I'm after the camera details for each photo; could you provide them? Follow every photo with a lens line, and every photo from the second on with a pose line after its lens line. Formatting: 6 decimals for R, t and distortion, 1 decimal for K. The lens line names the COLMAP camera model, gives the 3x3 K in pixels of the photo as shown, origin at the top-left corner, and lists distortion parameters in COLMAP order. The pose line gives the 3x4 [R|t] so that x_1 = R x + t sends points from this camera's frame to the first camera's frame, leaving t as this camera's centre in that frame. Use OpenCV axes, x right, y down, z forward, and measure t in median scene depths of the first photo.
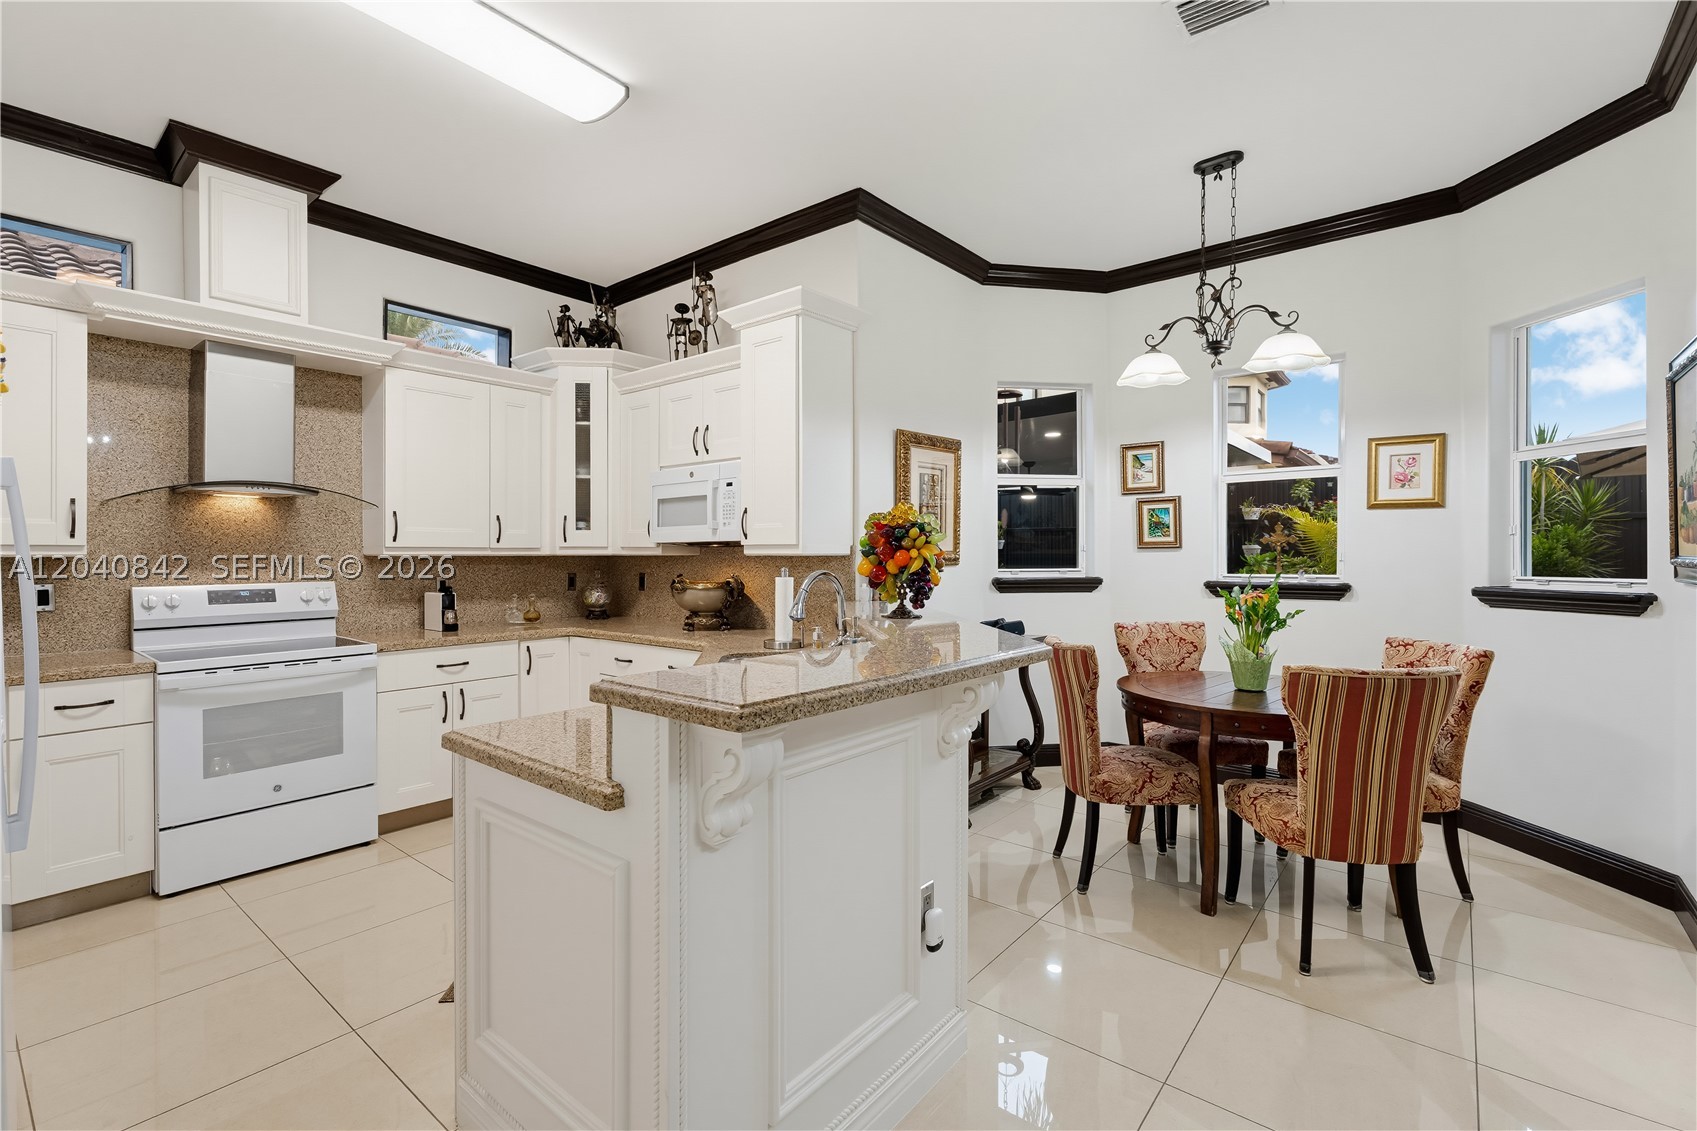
lens RADIAL K [[753.2, 0, 836.3], [0, 753.2, 557.2], [0, 0, 1]] dist [0.002469, -0.001325]
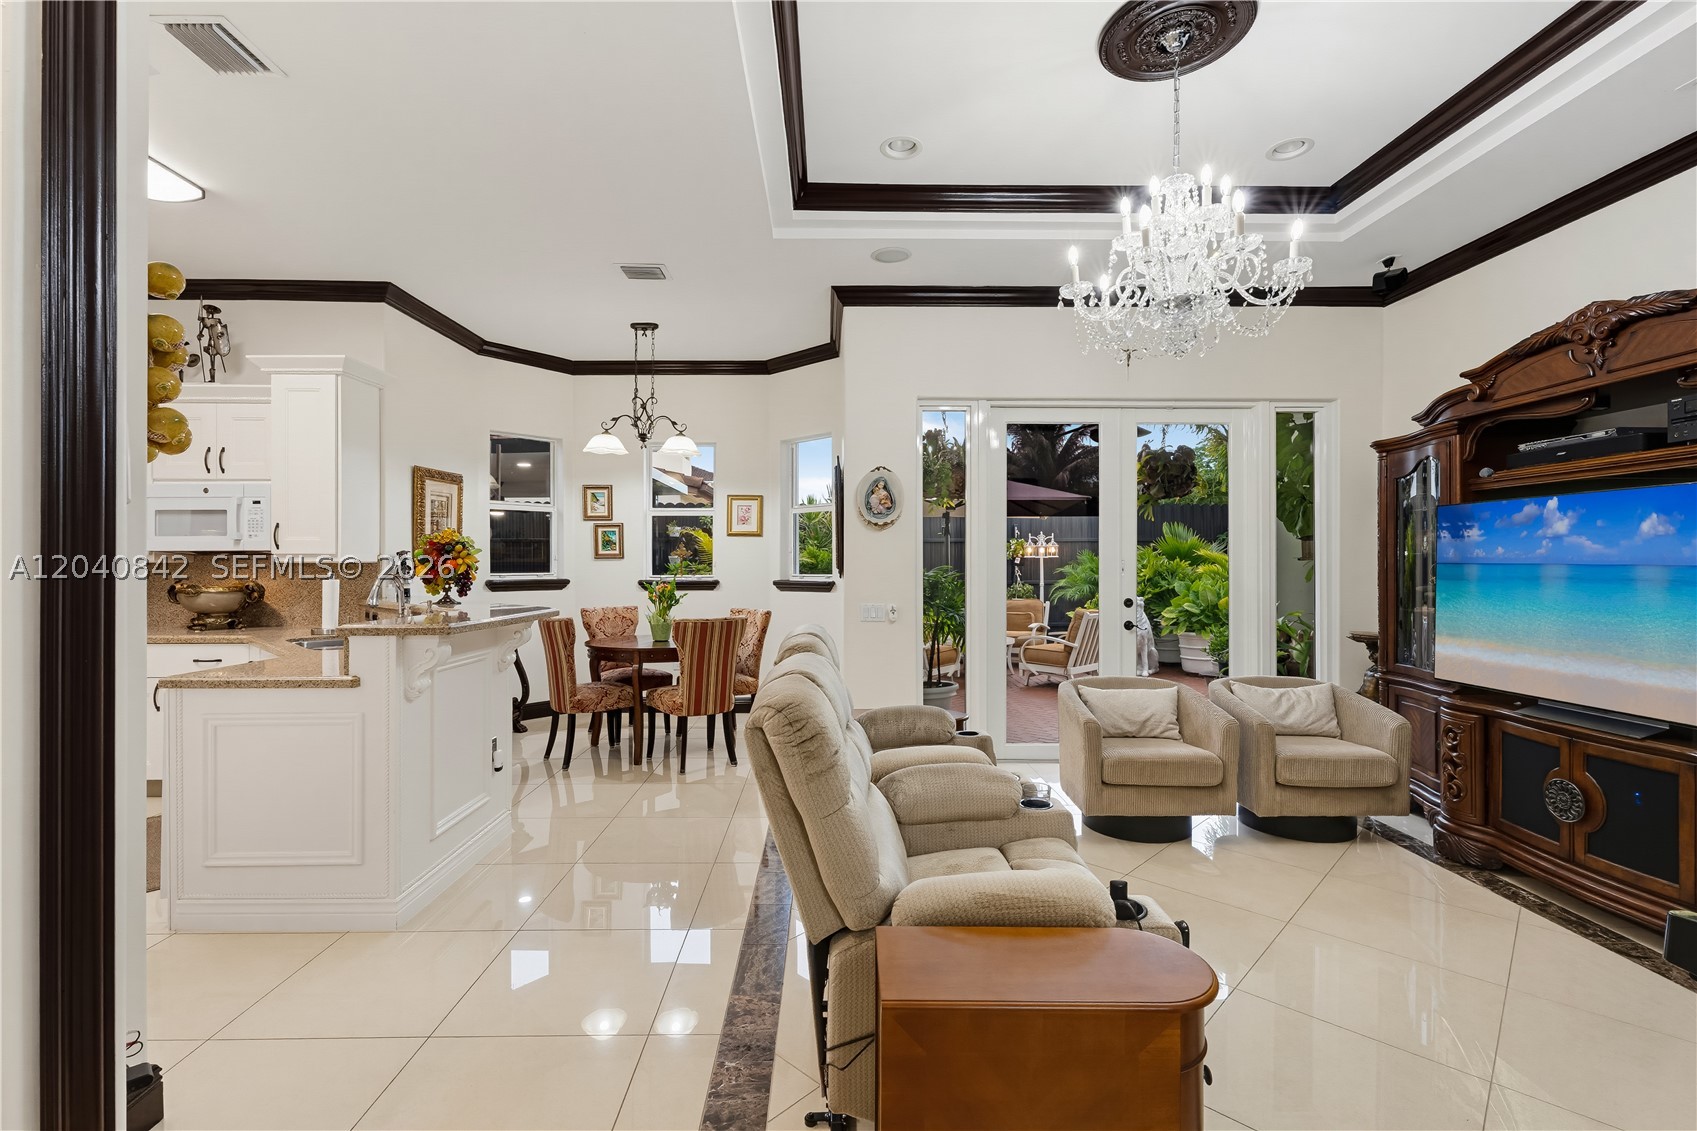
lens RADIAL K [[753.2, 0, 847.5], [0, 753.2, 559.6], [0, 0, 1]] dist [0.002469, -0.001325]
pose [[0.753401, 0.003593, 0.657552, -0.227824], [0.002131, 0.999966, -0.007907, 0.003894], [-0.657558, 0.007358, 0.753368, -0.501658]]
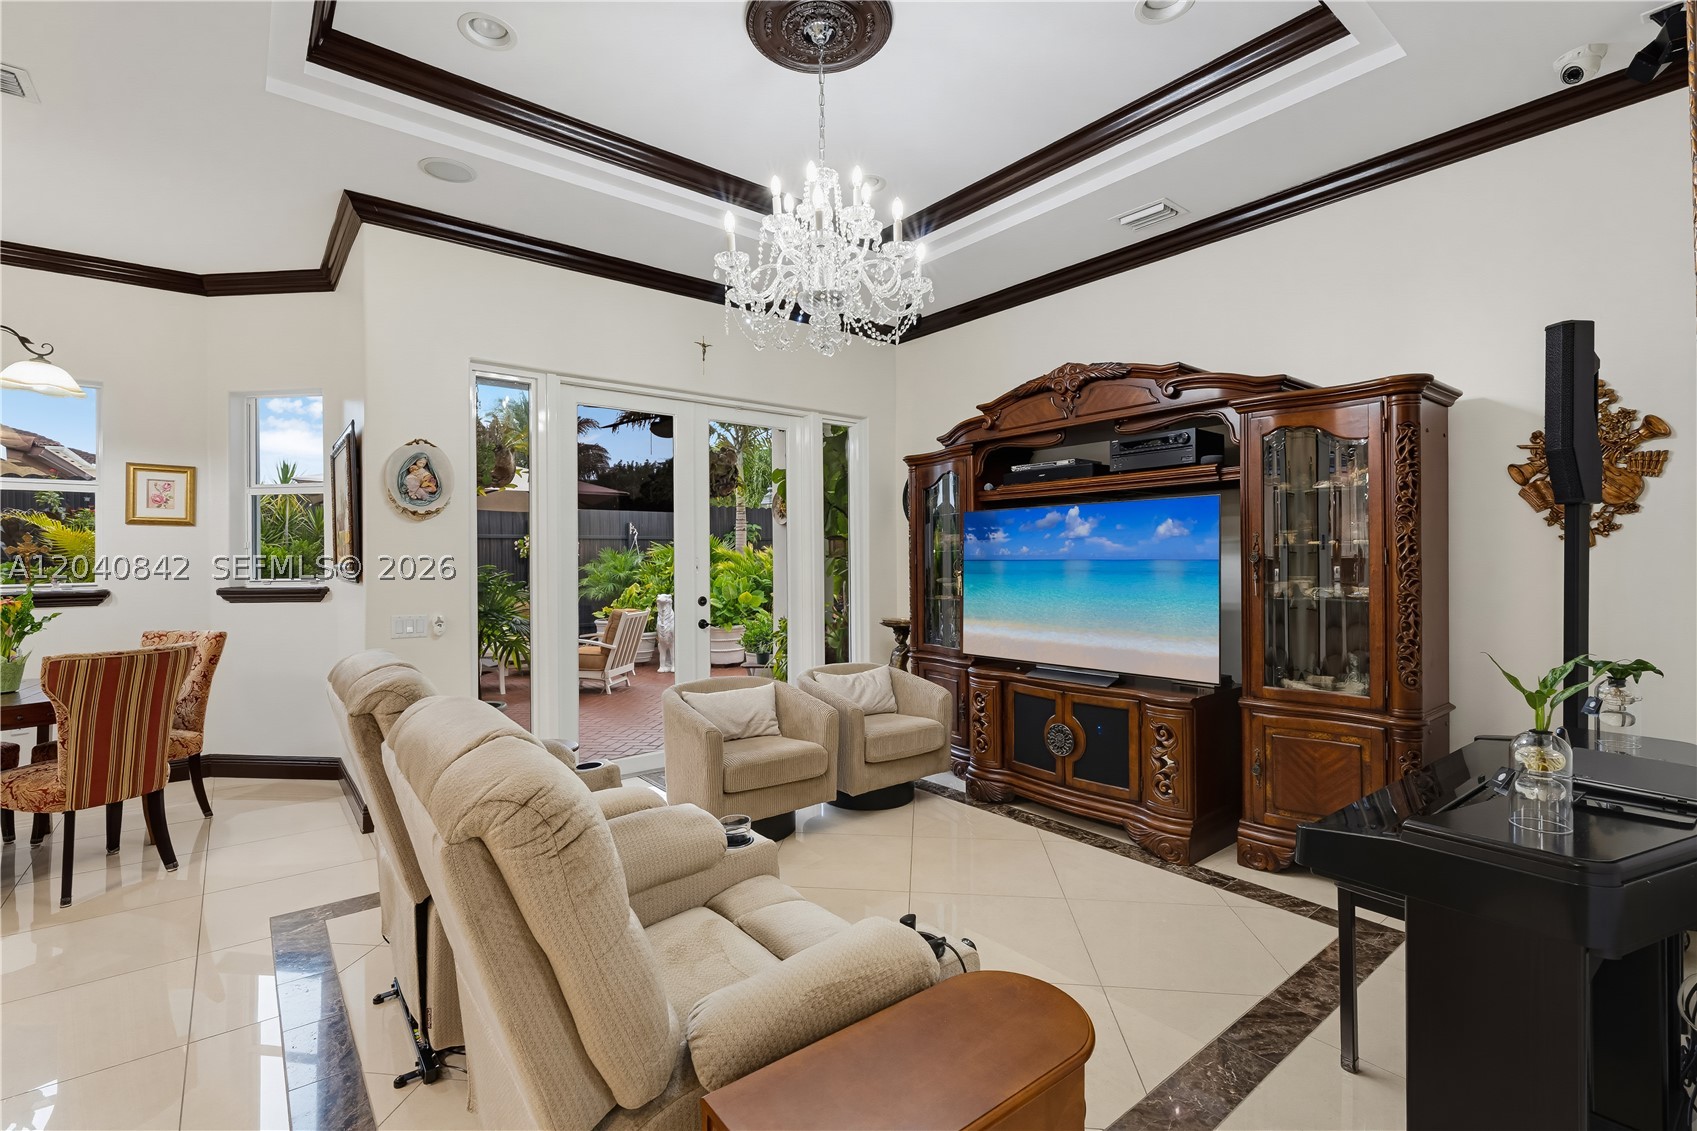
lens RADIAL K [[753.2, 0, 845.5], [0, 753.2, 557.1], [0, 0, 1]] dist [0.002469, -0.001325]
pose [[0.200443, 0.001876, 0.979704, -0.211656], [0.009932, 0.999943, -0.003947, 0.001733], [-0.979655, 0.010522, 0.200413, -0.320158]]
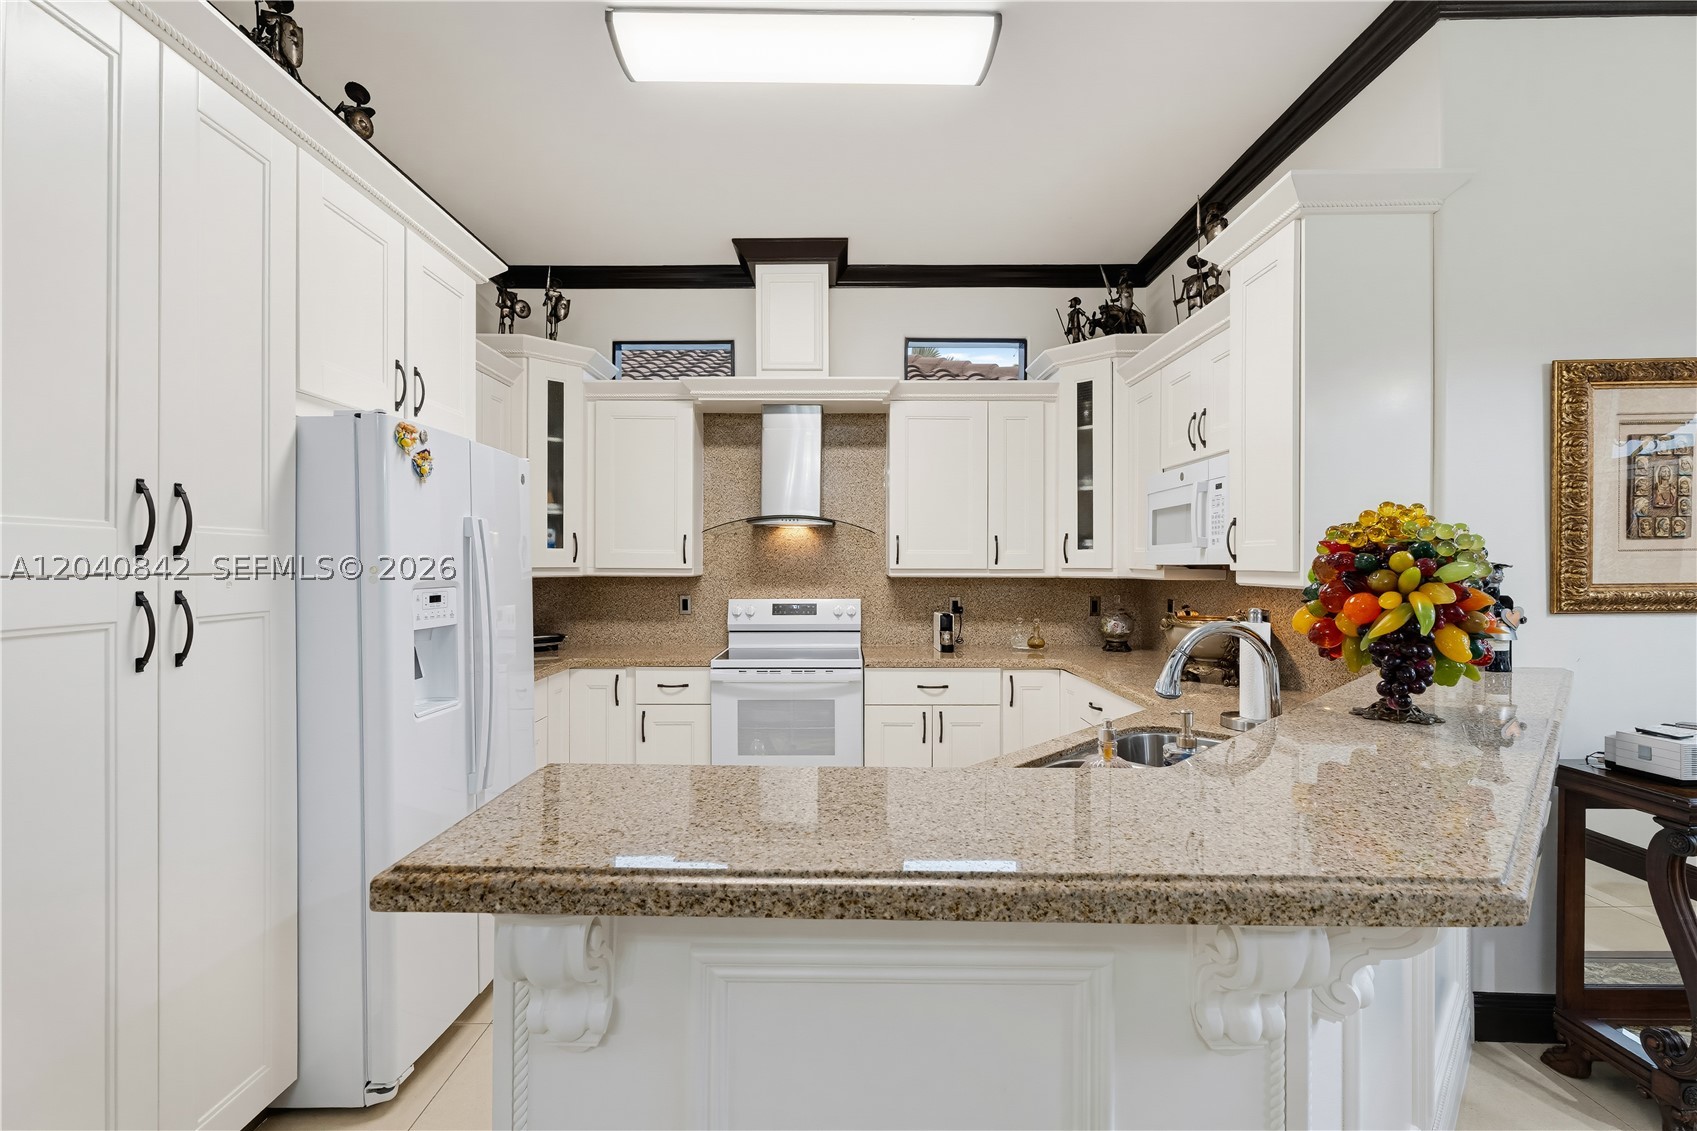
lens RADIAL K [[753.2, 0, 839.1], [0, 753.2, 562.1], [0, 0, 1]] dist [0.002469, -0.001325]
pose [[0.636955, 0.001590, -0.770900, 0.189491], [-0.006823, 0.999970, -0.003575, -0.019528], [0.770871, 0.007537, 0.636946, 0.271791]]
